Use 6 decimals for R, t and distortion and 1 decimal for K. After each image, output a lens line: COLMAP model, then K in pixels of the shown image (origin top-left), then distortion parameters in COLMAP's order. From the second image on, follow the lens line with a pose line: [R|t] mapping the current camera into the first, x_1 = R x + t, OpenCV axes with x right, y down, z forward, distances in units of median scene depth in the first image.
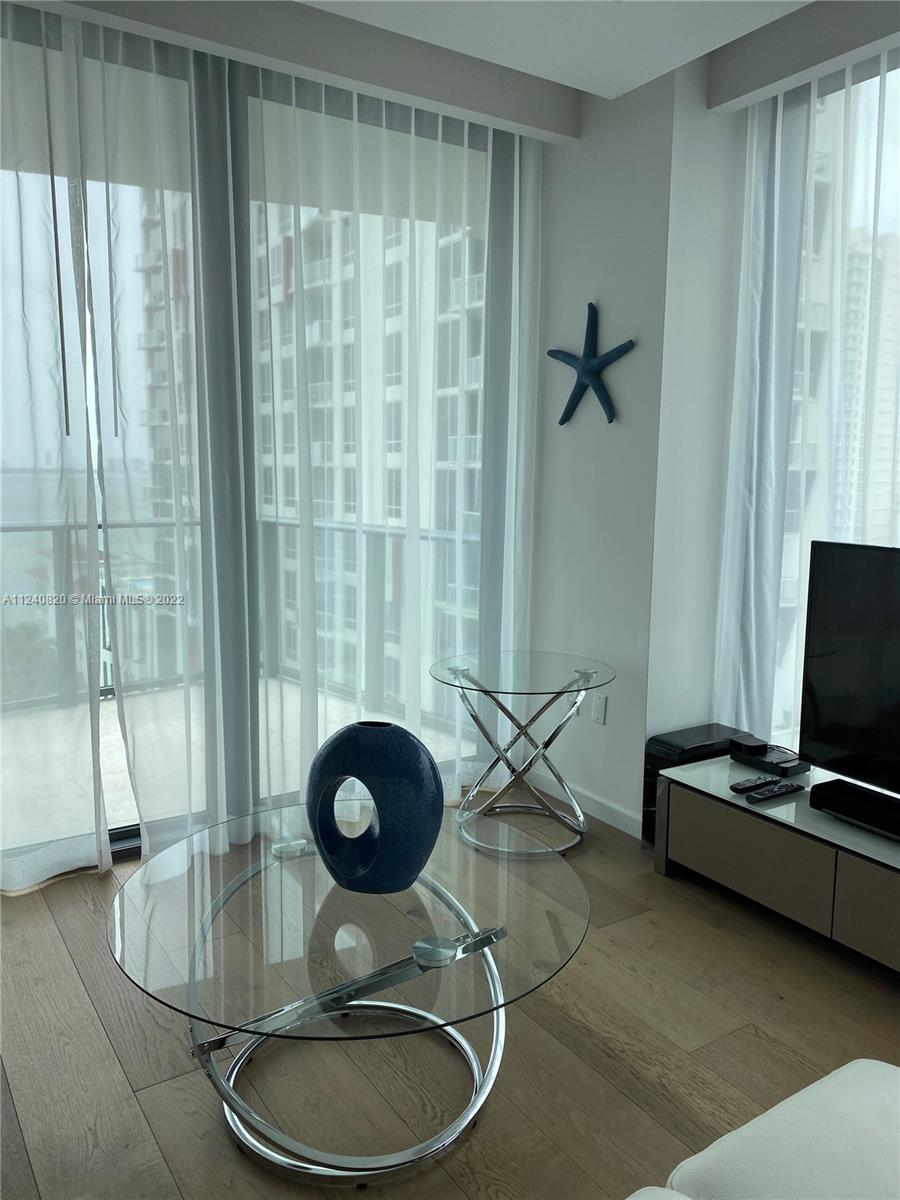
lens RADIAL K [[908.0, 0, 438.4], [0, 908.0, 591.1], [0, 0, 1]] dist [0.122471, -0.256106]
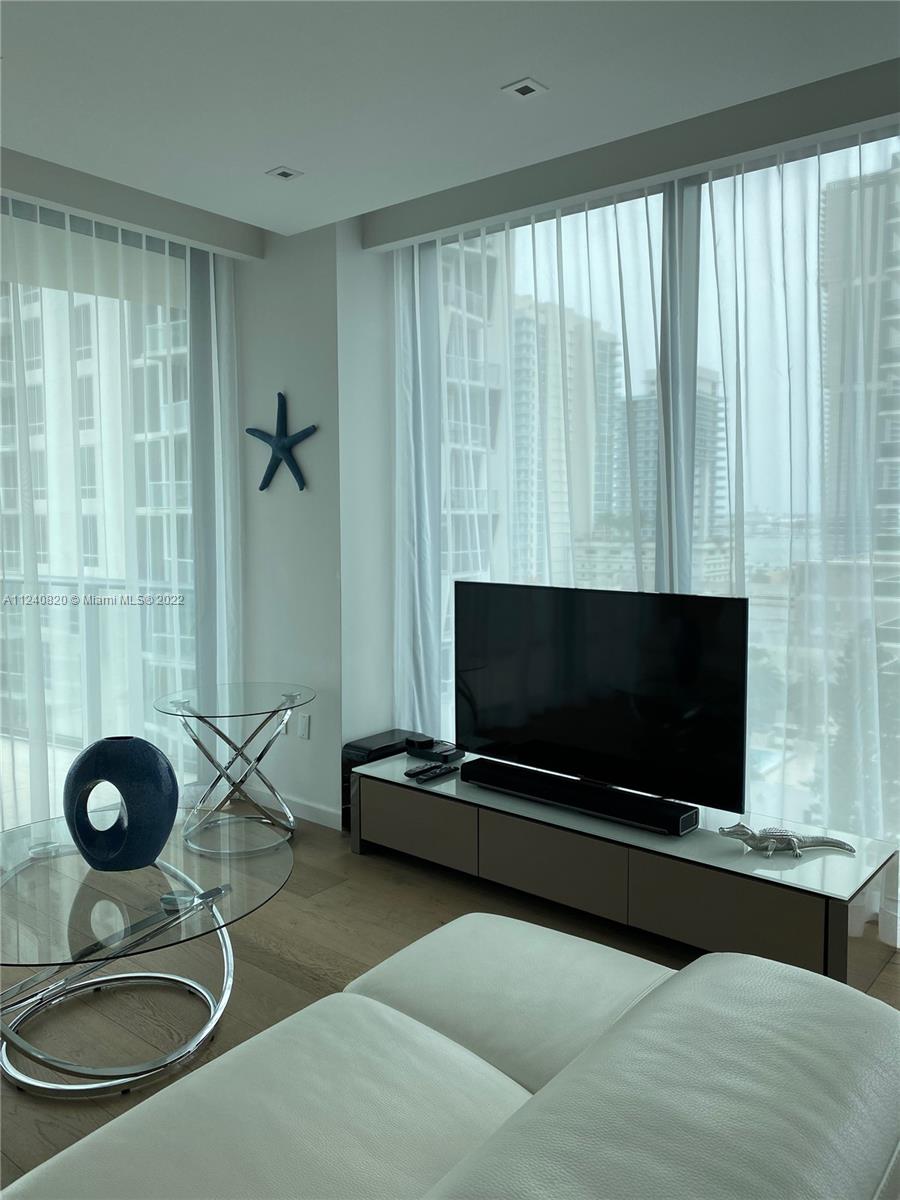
lens RADIAL K [[908.0, 0, 438.4], [0, 908.0, 591.1], [0, 0, 1]] dist [0.122471, -0.256106]
pose [[0.950011, -0.036753, 0.310046, -0.022213], [0.051208, 0.997941, -0.038609, 0.008427], [-0.307988, 0.052556, 0.949937, -0.215297]]
